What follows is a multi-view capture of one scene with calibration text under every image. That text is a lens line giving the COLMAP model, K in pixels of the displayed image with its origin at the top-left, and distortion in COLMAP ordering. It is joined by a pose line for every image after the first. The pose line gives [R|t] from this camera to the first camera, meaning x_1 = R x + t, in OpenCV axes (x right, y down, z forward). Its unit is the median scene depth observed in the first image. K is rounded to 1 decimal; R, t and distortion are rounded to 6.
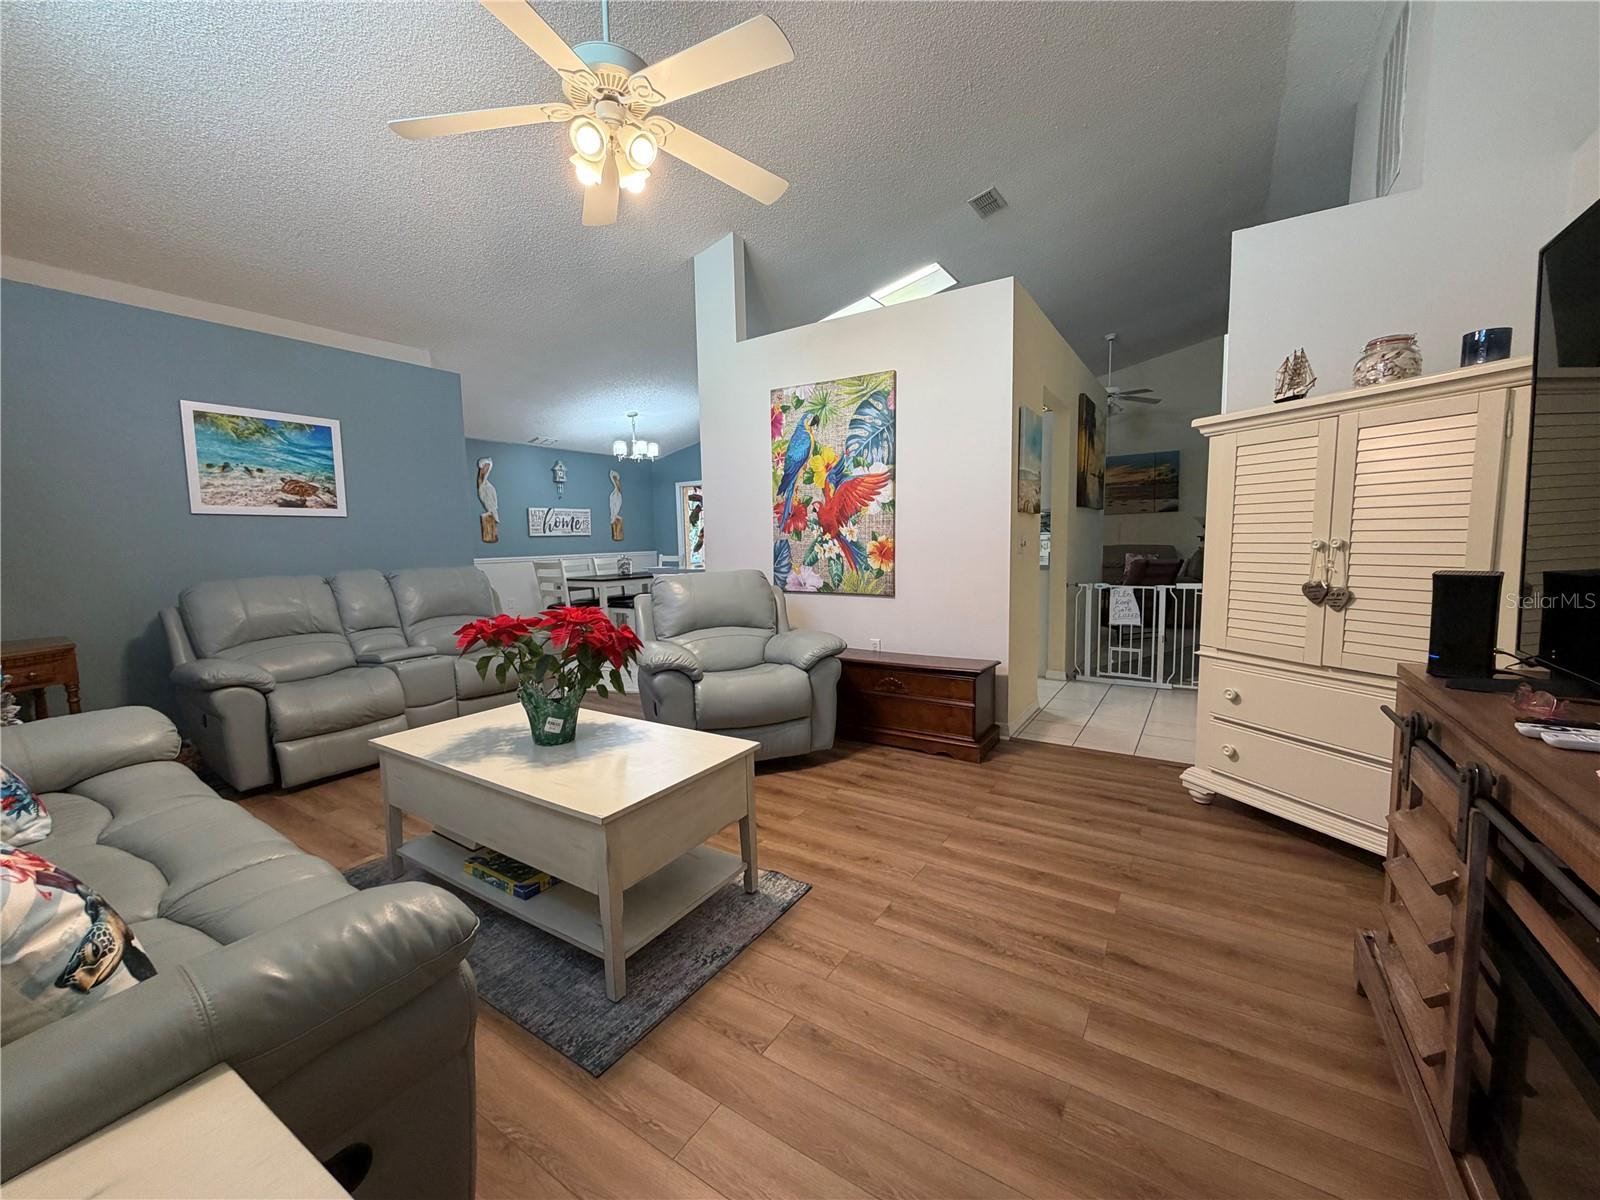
lens RADIAL K [[636.1, 0, 793.6], [0, 636.1, 600.5], [0, 0, 1]] dist [-0.000964, 0.000072]
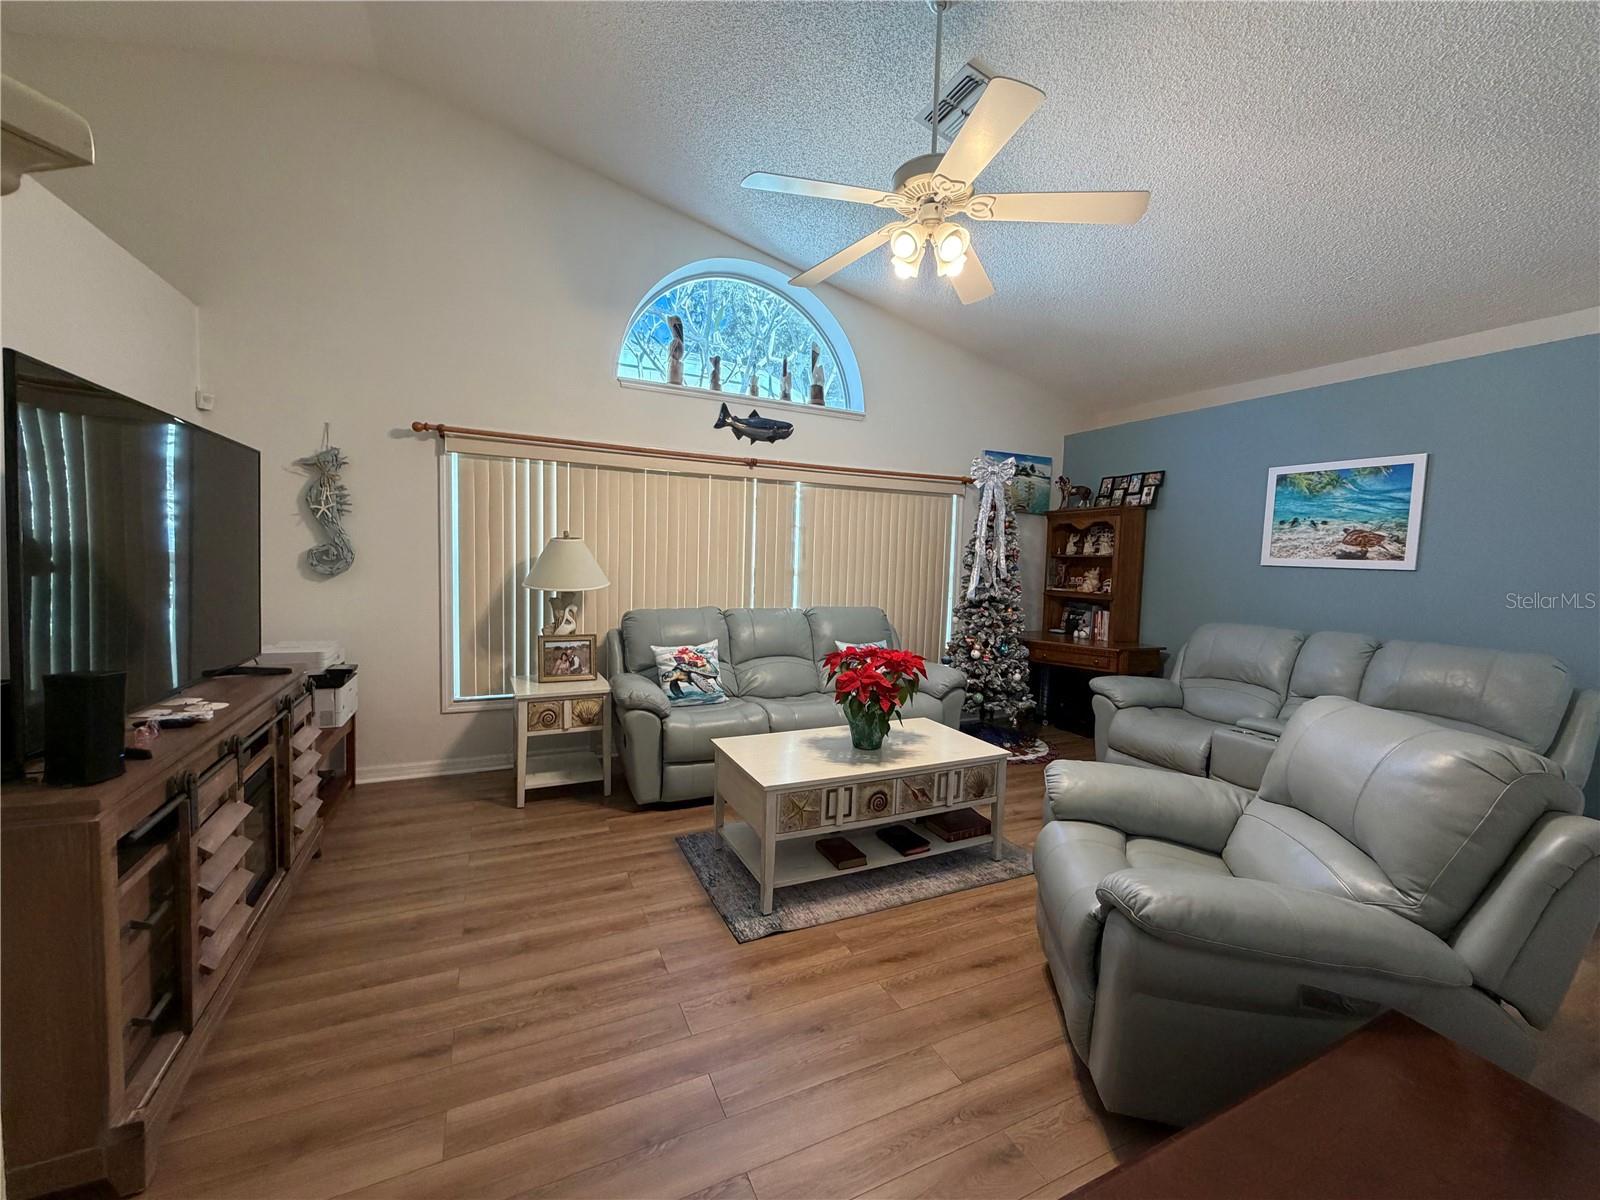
lens RADIAL K [[636.1, 0, 793.6], [0, 636.1, 600.5], [0, 0, 1]] dist [-0.000964, 0.000072]
pose [[-0.527227, 0.064386, -0.847282, 0.466893], [-0.102494, 0.985026, 0.138631, -0.142471], [0.843521, 0.159931, -0.512733, 0.858312]]
